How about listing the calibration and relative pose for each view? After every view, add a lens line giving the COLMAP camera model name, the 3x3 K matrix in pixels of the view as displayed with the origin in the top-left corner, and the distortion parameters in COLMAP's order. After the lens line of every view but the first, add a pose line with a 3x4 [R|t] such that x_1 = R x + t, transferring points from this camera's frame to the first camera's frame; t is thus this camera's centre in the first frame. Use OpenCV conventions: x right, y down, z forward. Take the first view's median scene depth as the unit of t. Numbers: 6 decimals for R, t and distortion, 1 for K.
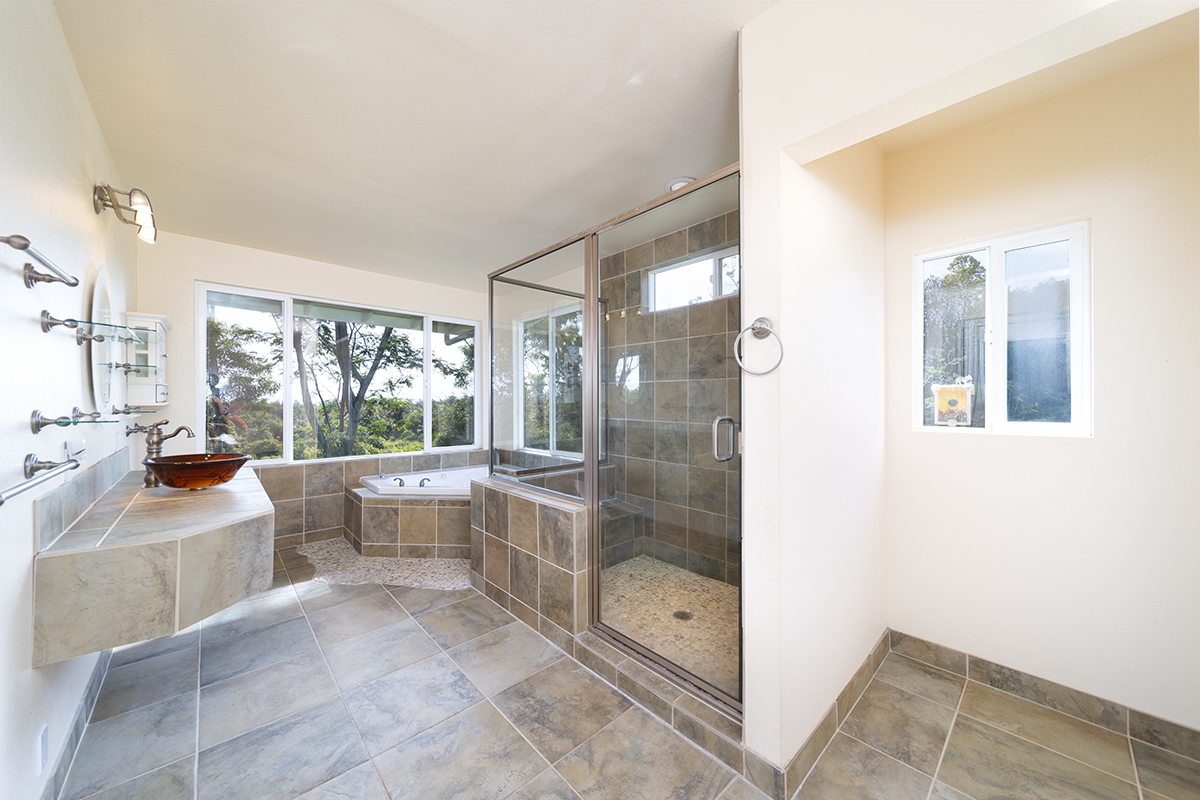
lens RADIAL K [[422.7, 0, 595.8], [0, 422.7, 398.7], [0, 0, 1]] dist [0.000735, -0.000116]
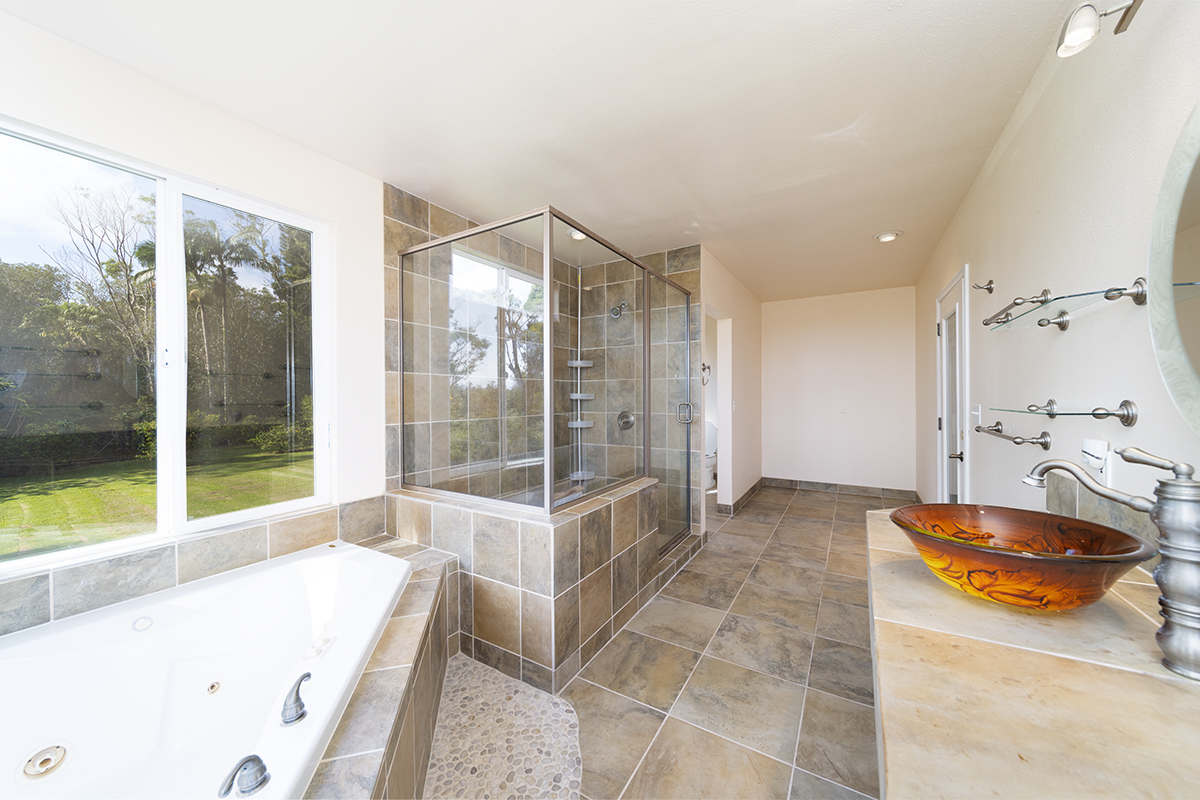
lens RADIAL K [[422.7, 0, 595.8], [0, 422.7, 398.7], [0, 0, 1]] dist [0.000735, -0.000116]
pose [[-0.277986, -0.002149, 0.960583, -1.253475], [0.006982, 0.999967, 0.004257, 0.008118], [-0.960560, 0.007890, -0.277961, 1.542077]]
